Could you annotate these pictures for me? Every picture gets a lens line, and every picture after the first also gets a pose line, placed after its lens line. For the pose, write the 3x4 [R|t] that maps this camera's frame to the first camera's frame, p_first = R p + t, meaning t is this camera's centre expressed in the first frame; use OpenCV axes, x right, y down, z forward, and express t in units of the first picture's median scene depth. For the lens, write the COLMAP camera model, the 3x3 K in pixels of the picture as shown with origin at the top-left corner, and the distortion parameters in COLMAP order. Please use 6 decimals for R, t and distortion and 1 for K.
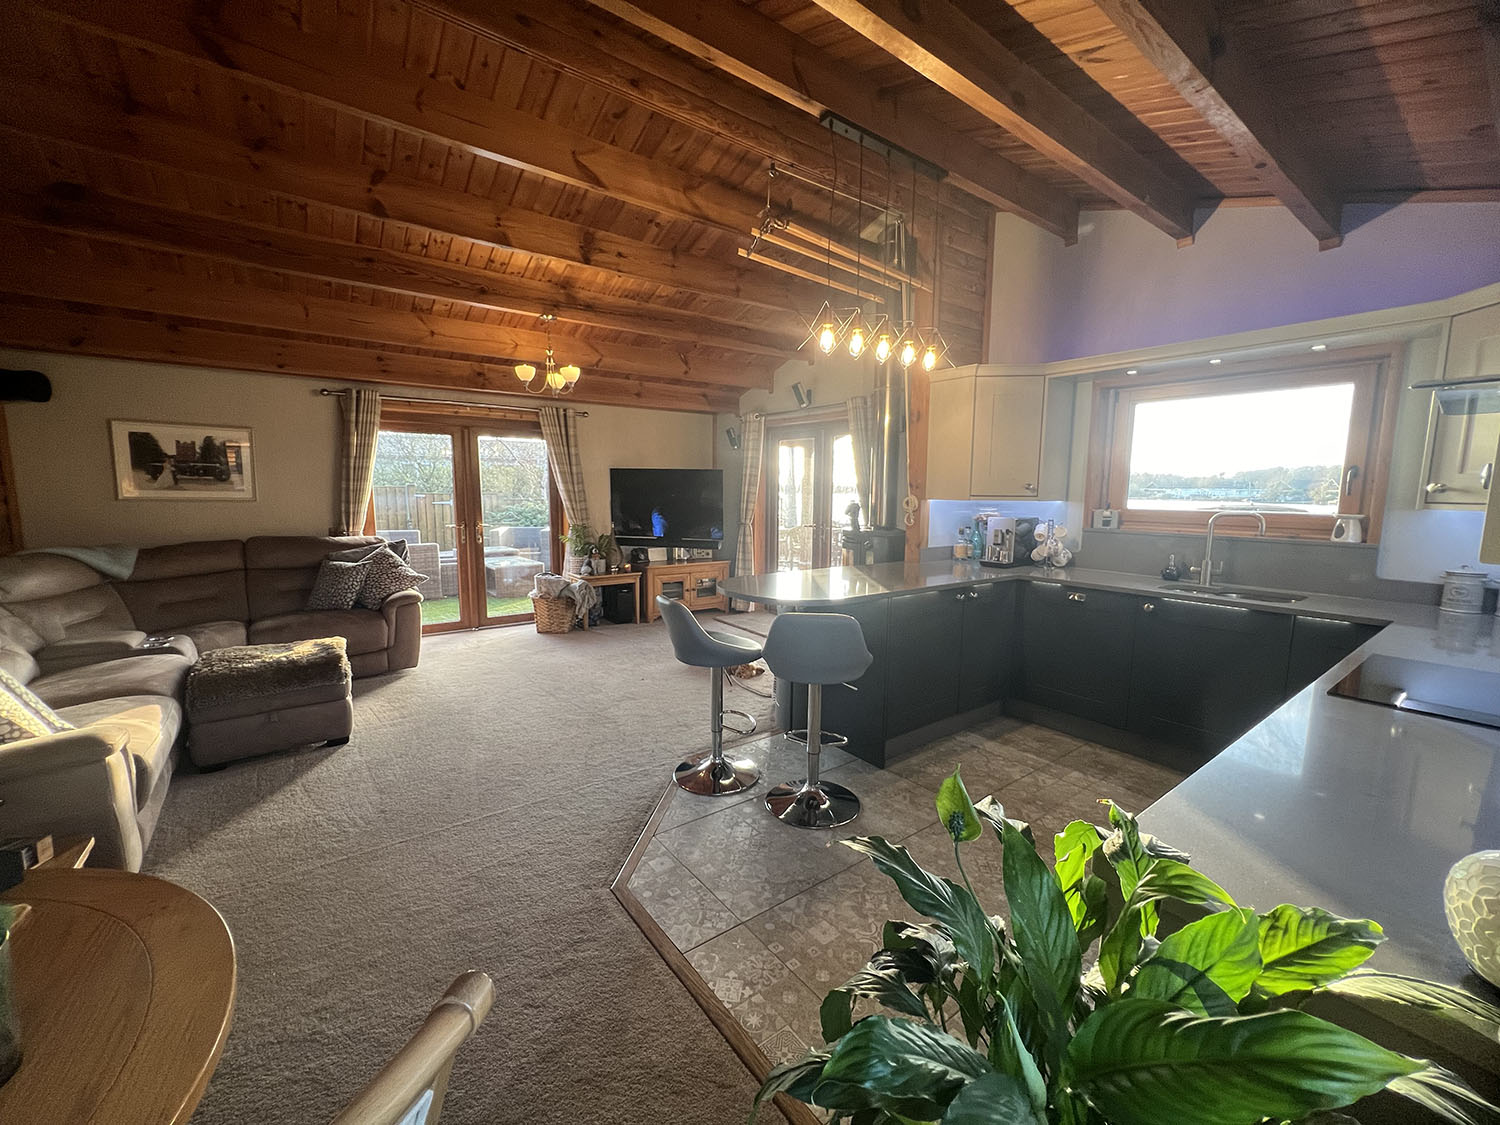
lens RADIAL K [[604.4, 0, 750.7], [0, 604.4, 566.6], [0, 0, 1]] dist [-0.002039, -0.000458]
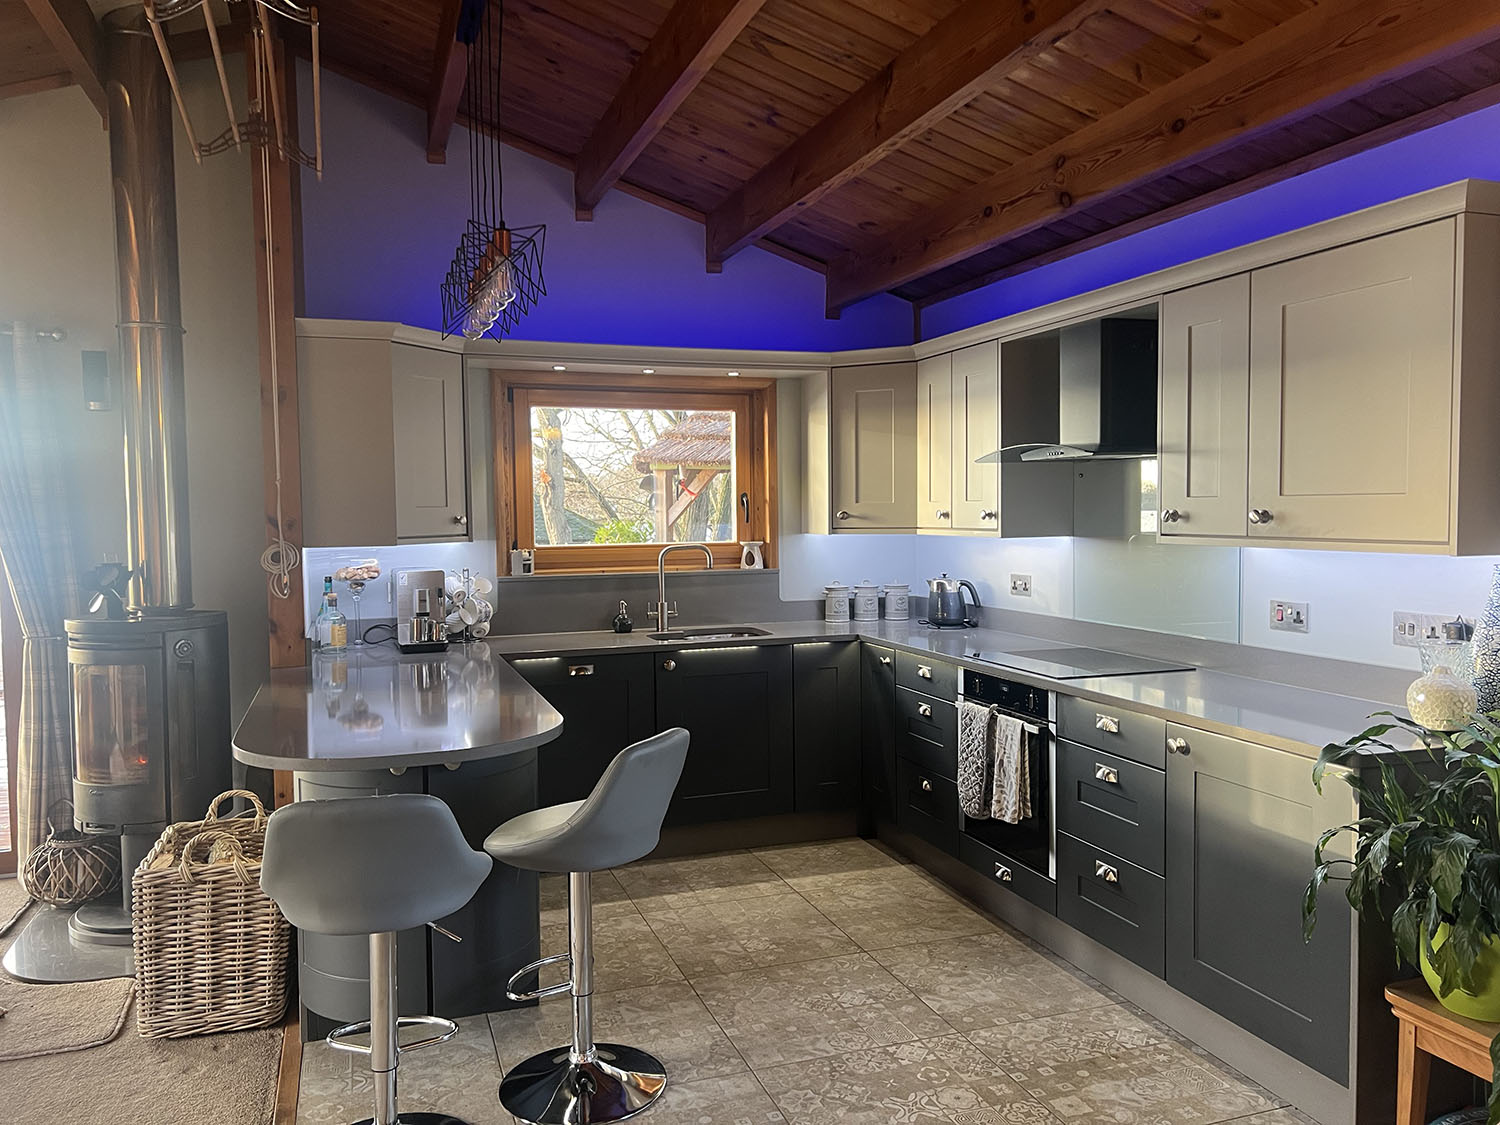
lens RADIAL K [[1139.4, 0, 750.5], [0, 1139.4, 561.2], [0, 0, 1]] dist [0.027775, -0.023340]
pose [[0.301063, -0.062043, 0.951584, -0.696073], [0.135720, 0.990511, 0.021641, -0.082559], [-0.943897, 0.122634, 0.306627, 0.375651]]
